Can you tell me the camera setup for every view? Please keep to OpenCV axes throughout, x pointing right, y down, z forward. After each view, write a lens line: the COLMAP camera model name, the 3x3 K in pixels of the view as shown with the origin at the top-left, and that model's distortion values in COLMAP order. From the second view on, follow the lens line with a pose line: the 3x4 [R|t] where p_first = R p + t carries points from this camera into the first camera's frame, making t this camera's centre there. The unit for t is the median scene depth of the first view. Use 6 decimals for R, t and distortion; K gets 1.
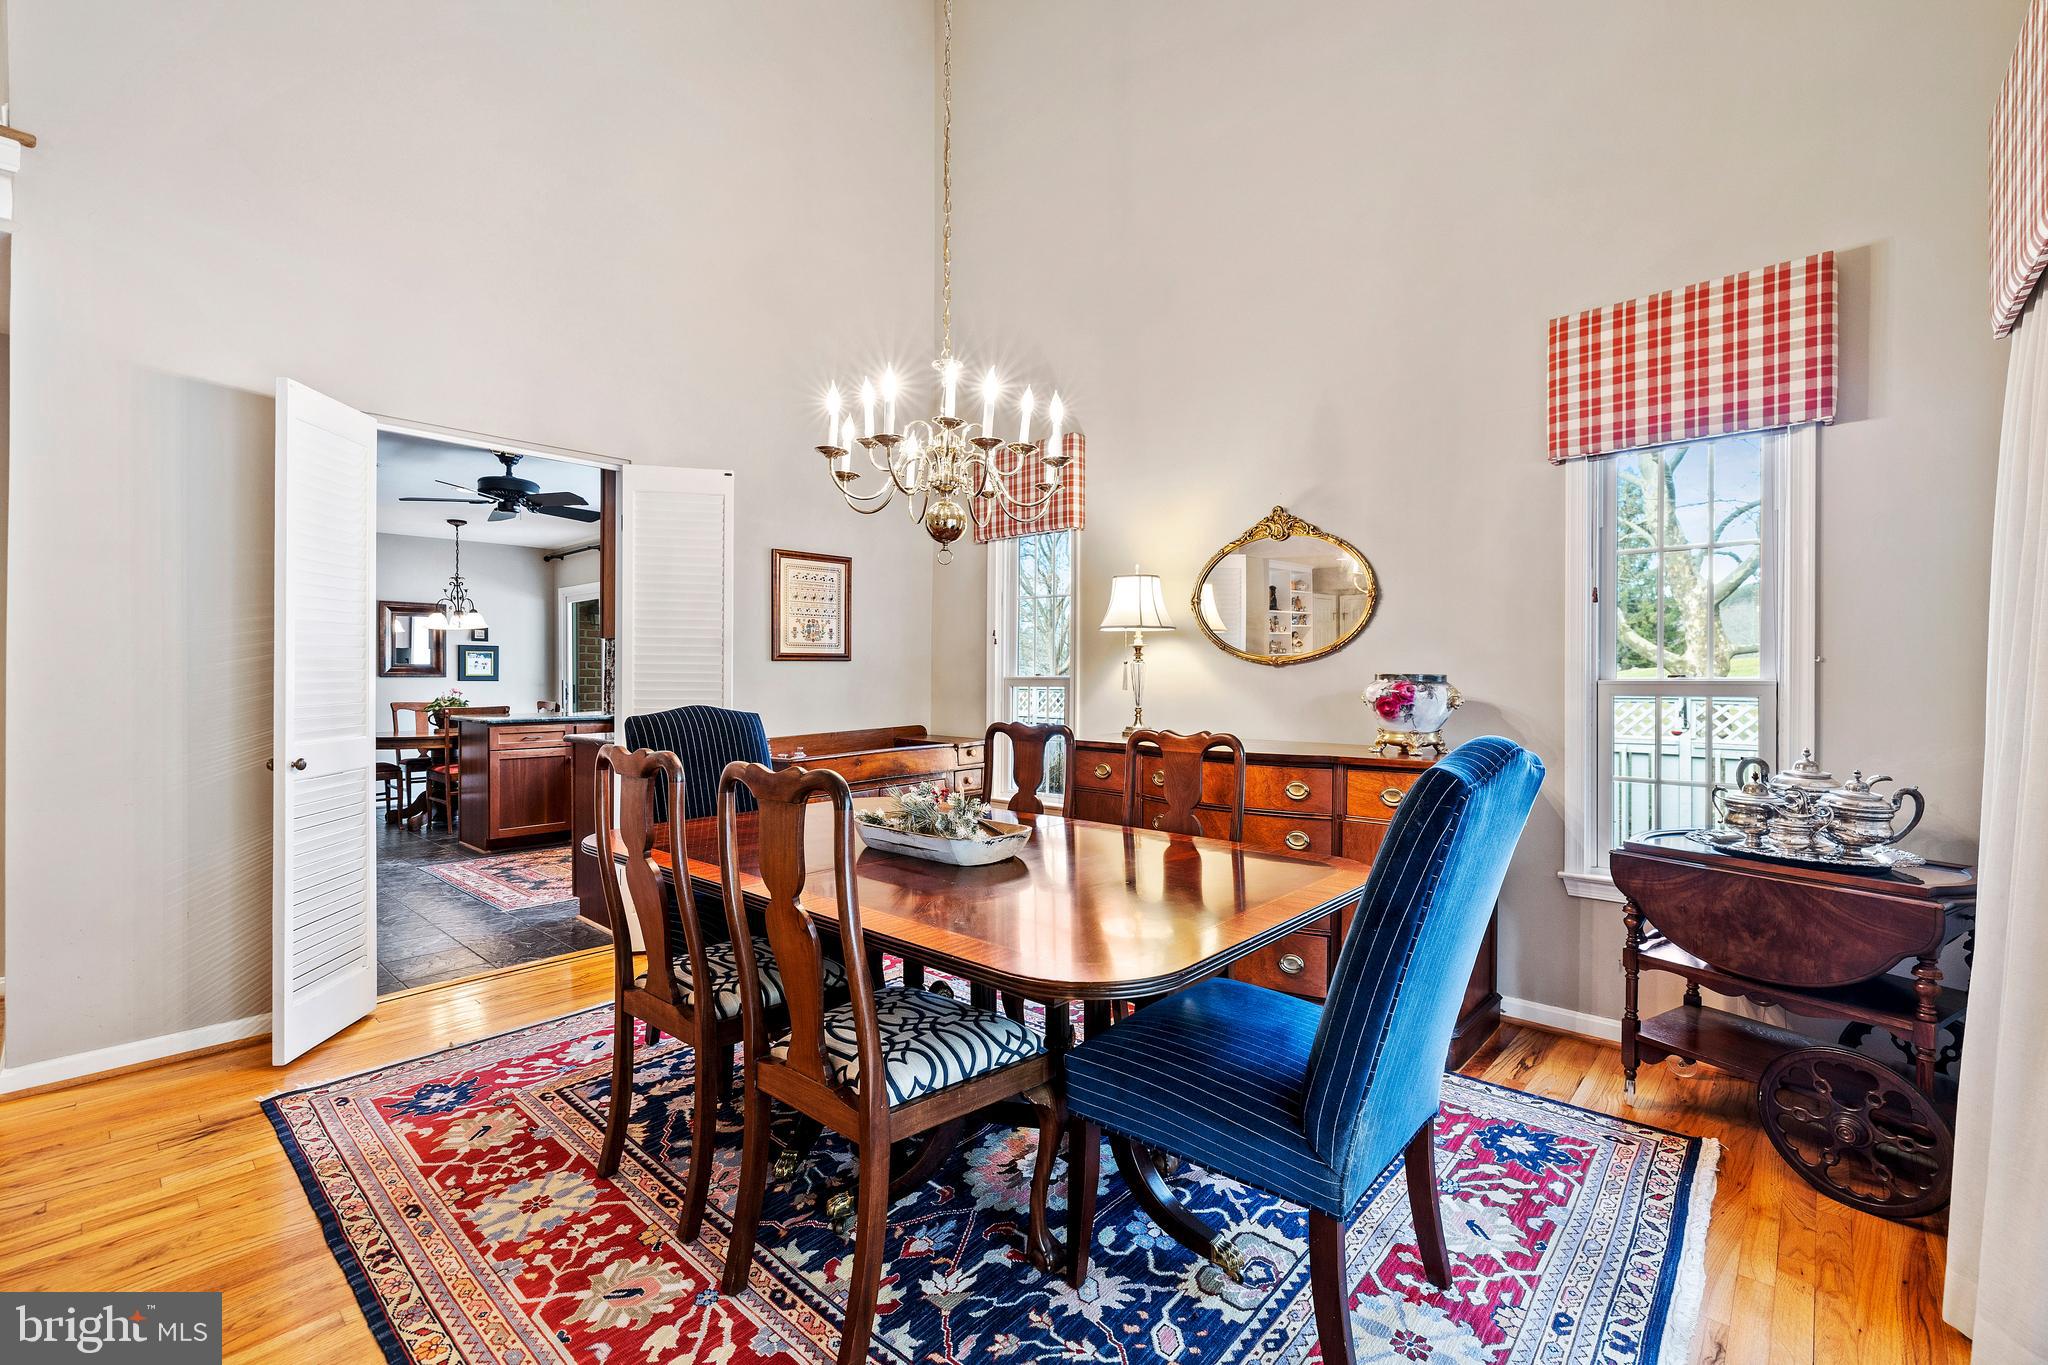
lens RADIAL K [[873.4, 0, 1038.2], [0, 873.4, 678.1], [0, 0, 1]] dist [-0.000051, 0.000378]
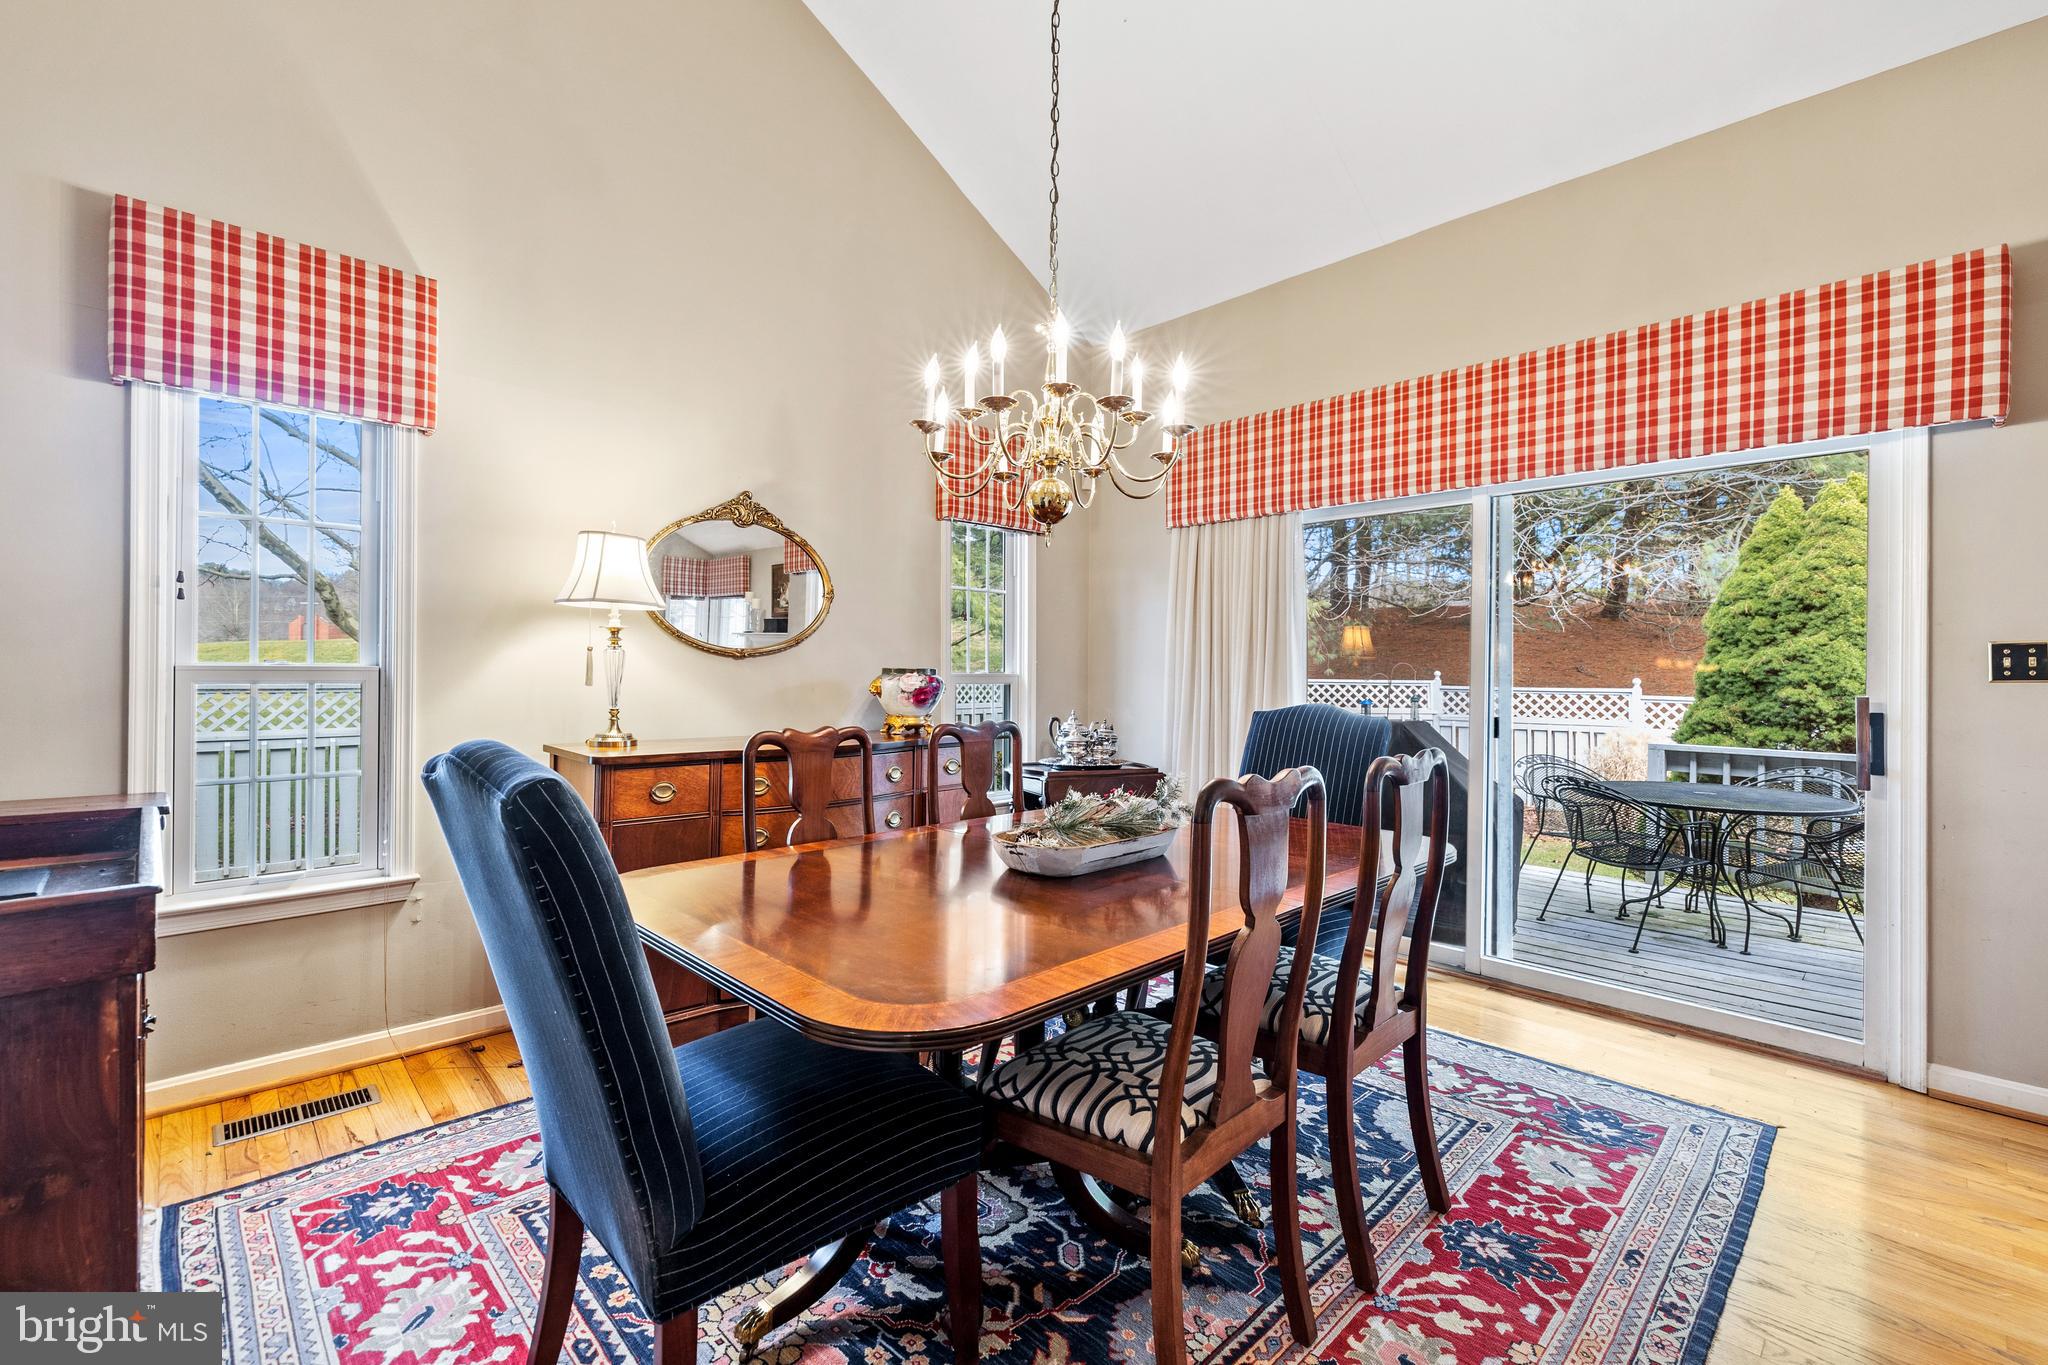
lens RADIAL K [[873.4, 0, 1018.7], [0, 873.4, 667.9], [0, 0, 1]] dist [-0.000051, 0.000378]
pose [[0.087545, 0.004642, 0.996150, -0.954292], [-0.006375, 0.999971, -0.004099, -0.001052], [-0.996140, -0.005992, 0.087572, 0.906408]]
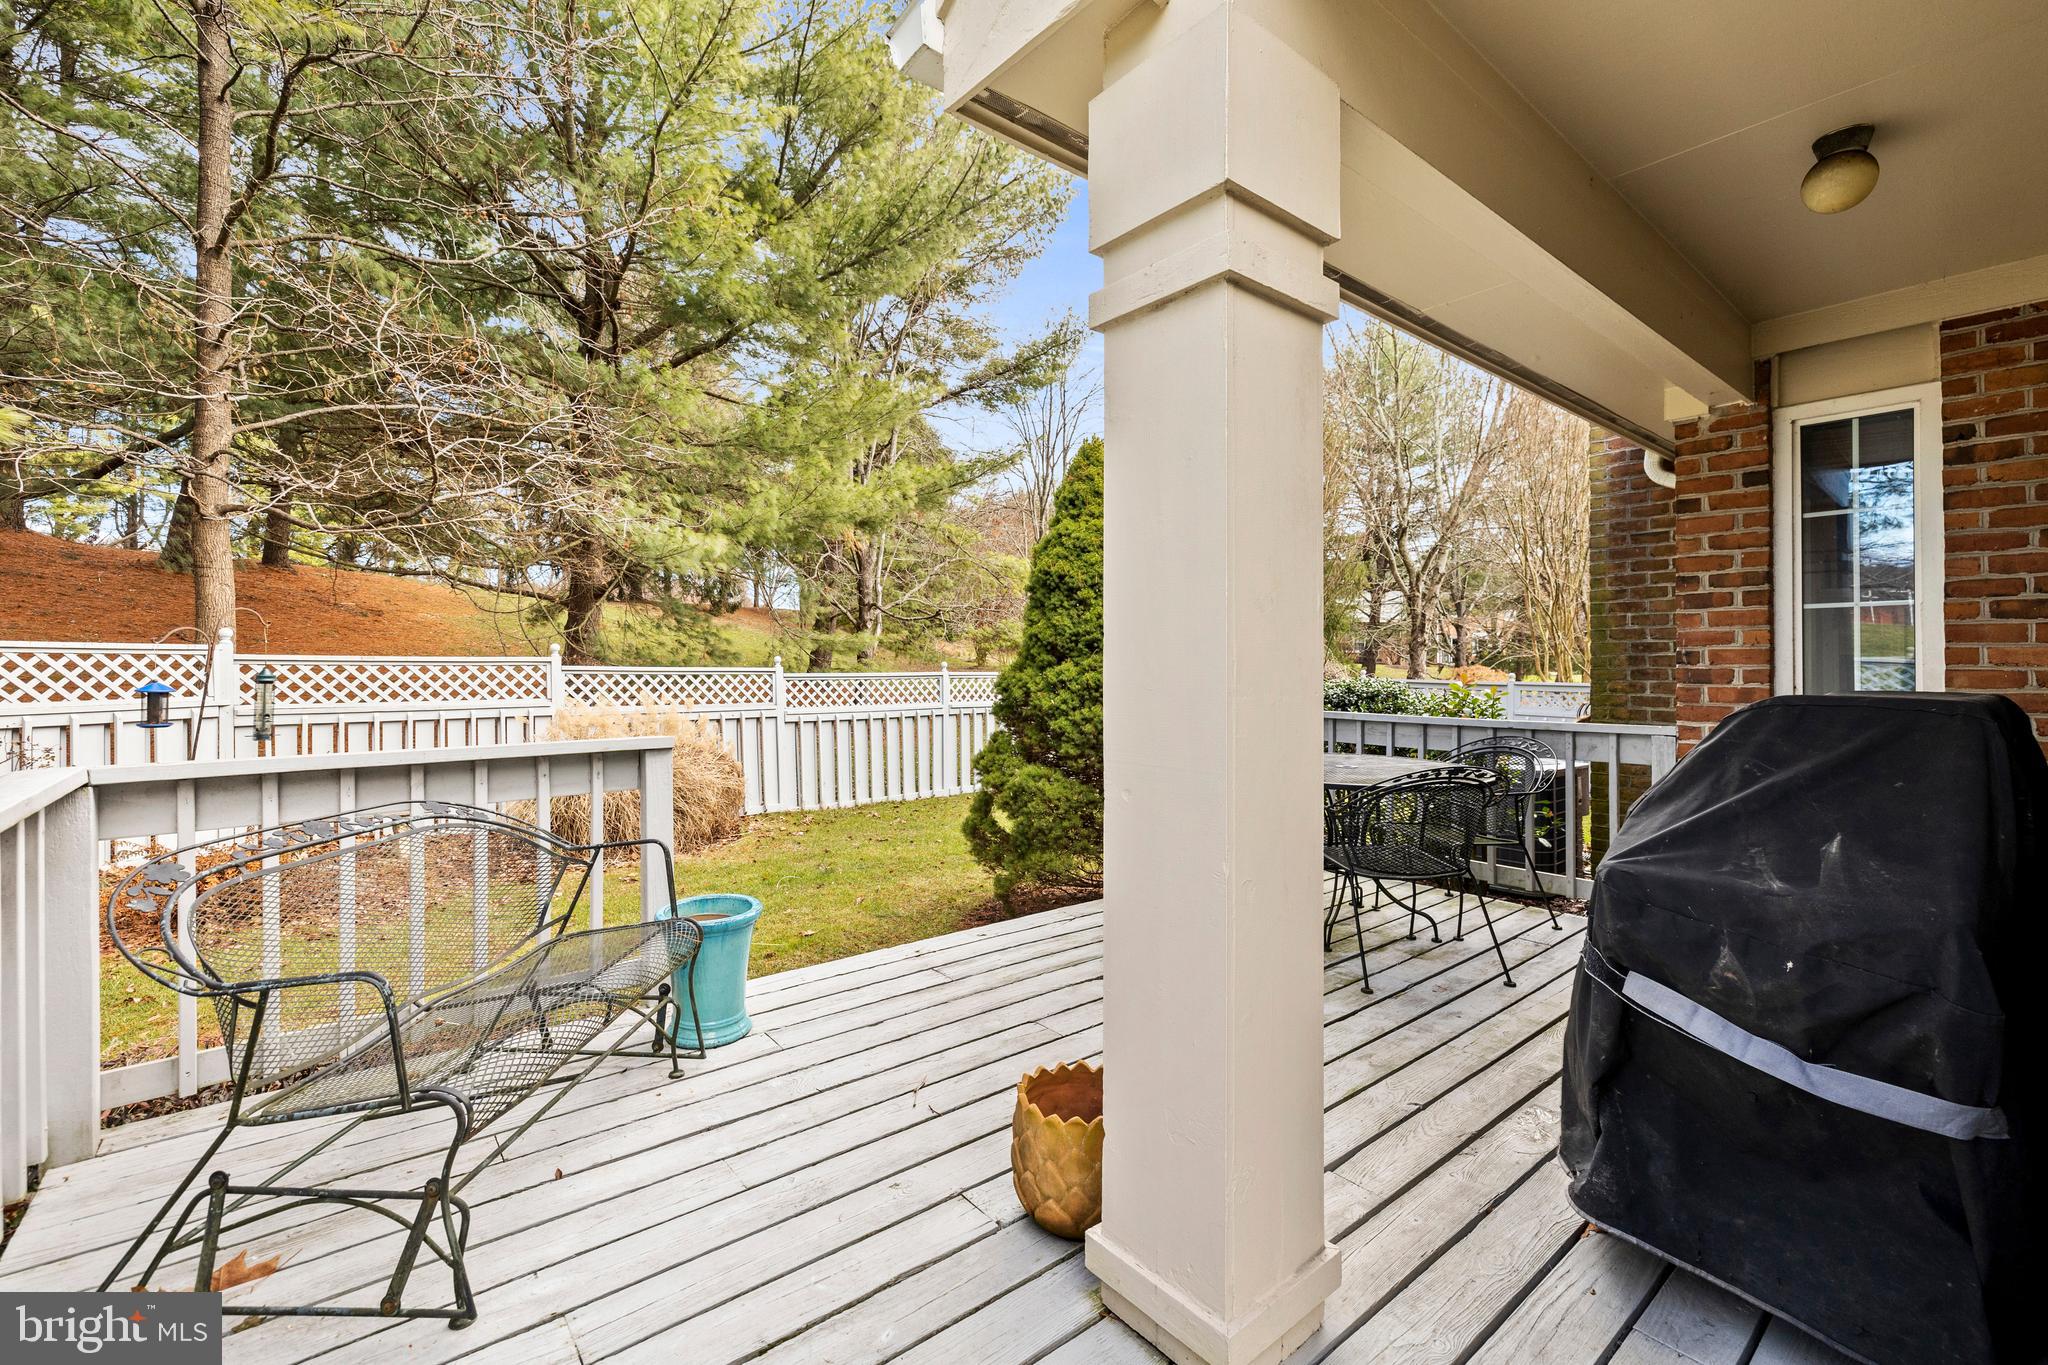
lens RADIAL K [[873.4, 0, 1014.7], [0, 873.4, 675.2], [0, 0, 1]] dist [-0.000051, 0.000378]
pose [[-0.983038, -0.020586, 0.182243, 1.399826], [-0.017811, 0.999699, 0.016853, 0.049155], [-0.182535, 0.013322, -0.983109, 1.245900]]
